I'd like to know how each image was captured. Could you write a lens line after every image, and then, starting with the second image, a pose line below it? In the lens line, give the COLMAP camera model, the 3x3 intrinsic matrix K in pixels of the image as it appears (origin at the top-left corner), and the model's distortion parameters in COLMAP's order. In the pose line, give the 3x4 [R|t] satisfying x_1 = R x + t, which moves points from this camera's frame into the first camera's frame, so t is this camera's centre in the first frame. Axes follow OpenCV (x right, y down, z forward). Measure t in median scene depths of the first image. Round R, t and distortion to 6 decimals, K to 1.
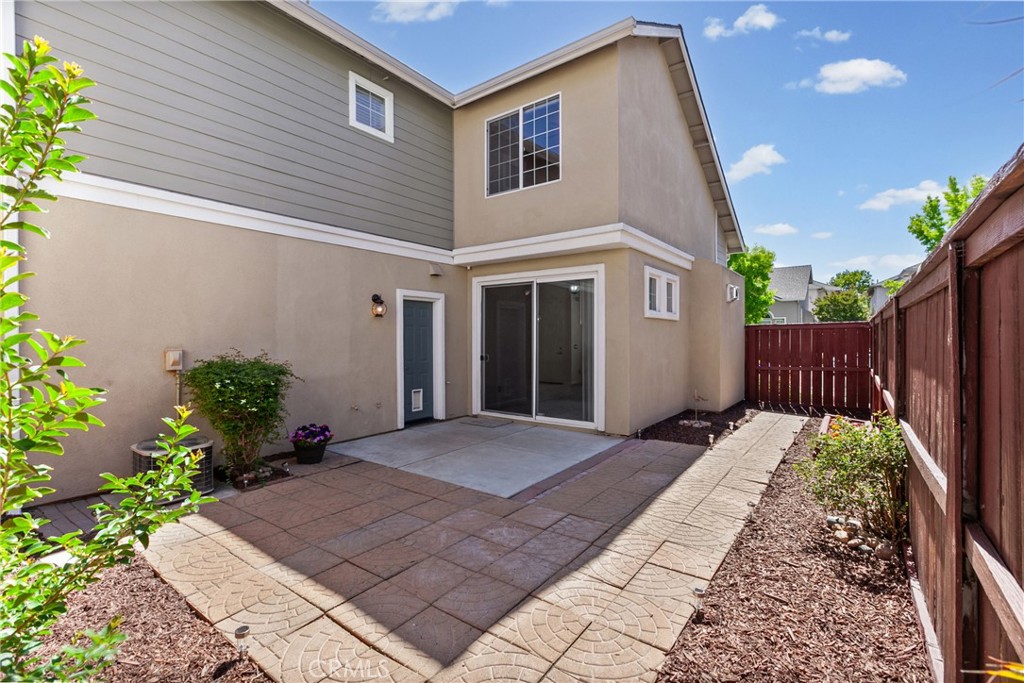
lens RADIAL K [[458.8, 0, 506.9], [0, 458.8, 335.5], [0, 0, 1]] dist [-0.000497, -0.000186]
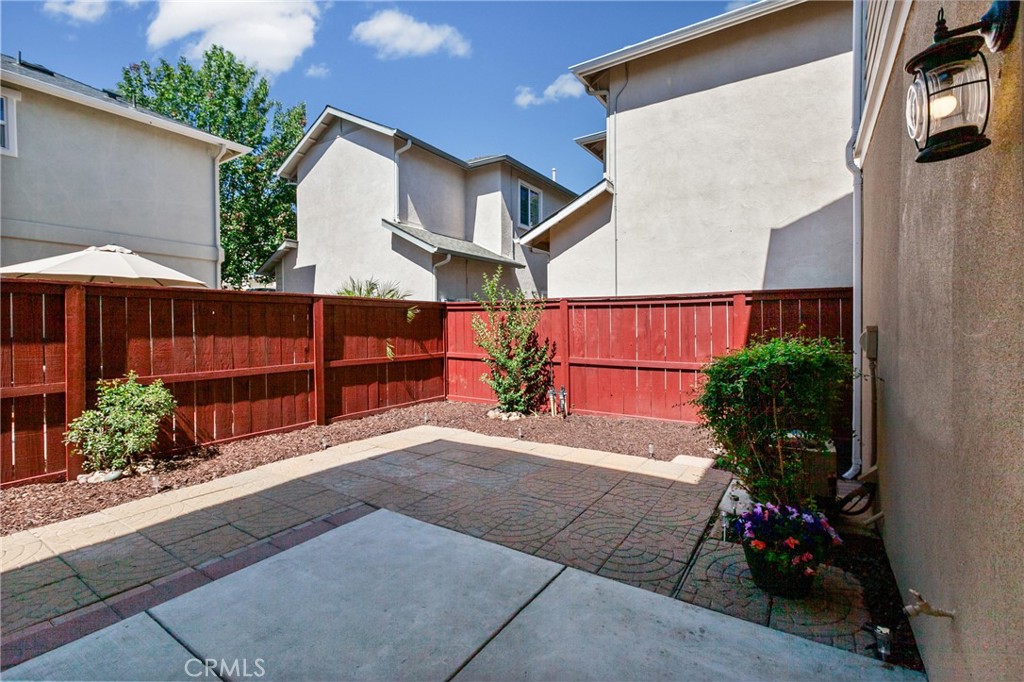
lens RADIAL K [[458.8, 0, 506.9], [0, 458.8, 335.0], [0, 0, 1]] dist [-0.000497, -0.000186]
pose [[-0.998422, 0.006730, -0.055753, -0.146080], [0.005943, 0.999881, 0.014269, 0.025529], [0.055842, 0.013915, -0.998343, 1.486139]]
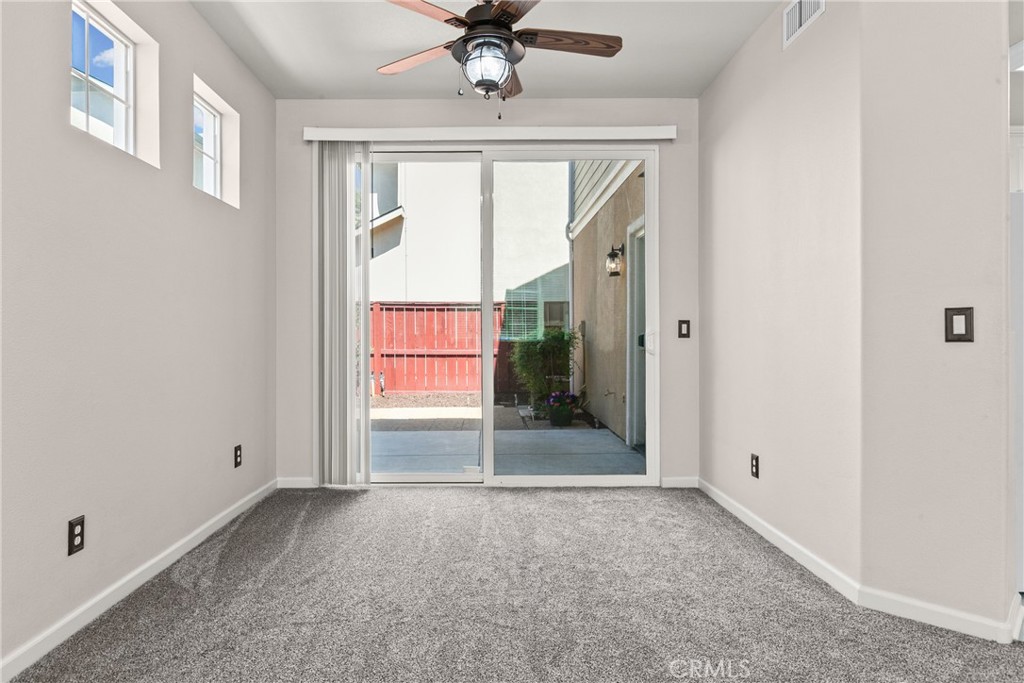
lens RADIAL K [[592.2, 0, 481.4], [0, 592.2, 335.4], [0, 0, 1]] dist [-0.001104, -0.000919]
pose [[-0.805475, 0.001406, -0.592628, 0.574876], [0.006703, 0.999955, -0.006737, 0.076328], [0.592592, -0.009399, -0.805448, 2.099702]]
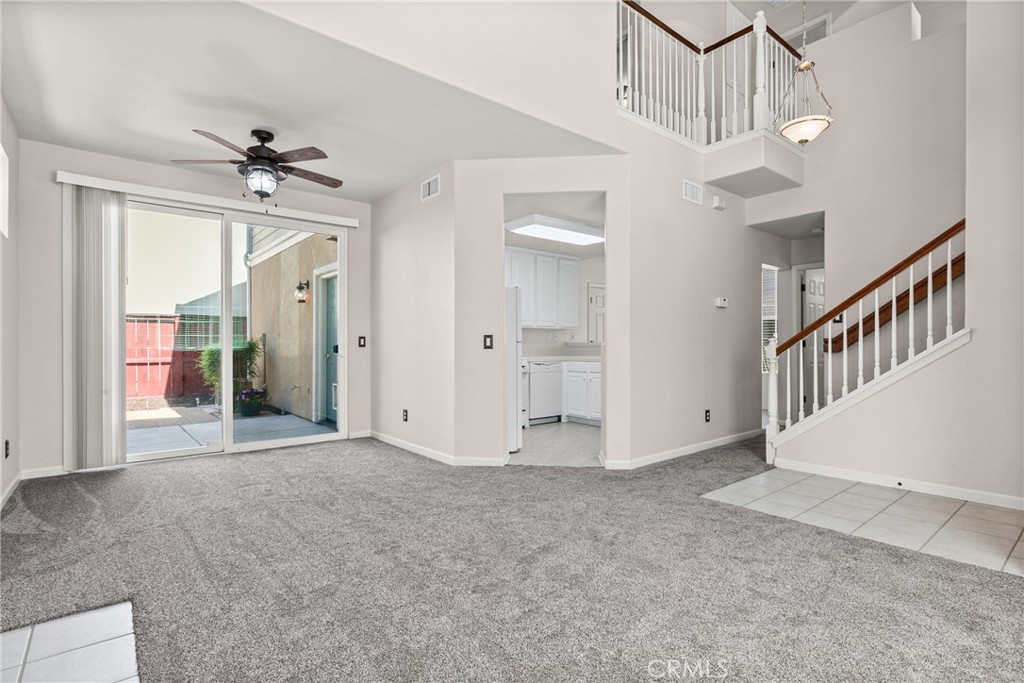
lens RADIAL K [[499.5, 0, 512.0], [0, 499.5, 341.5], [0, 0, 1]] dist [-0.000049, 0.000002]
pose [[-0.234216, -0.004433, -0.972175, 0.880293], [0.009367, 0.999933, -0.006817, 0.074195], [0.972140, -0.010703, -0.234158, 2.202940]]
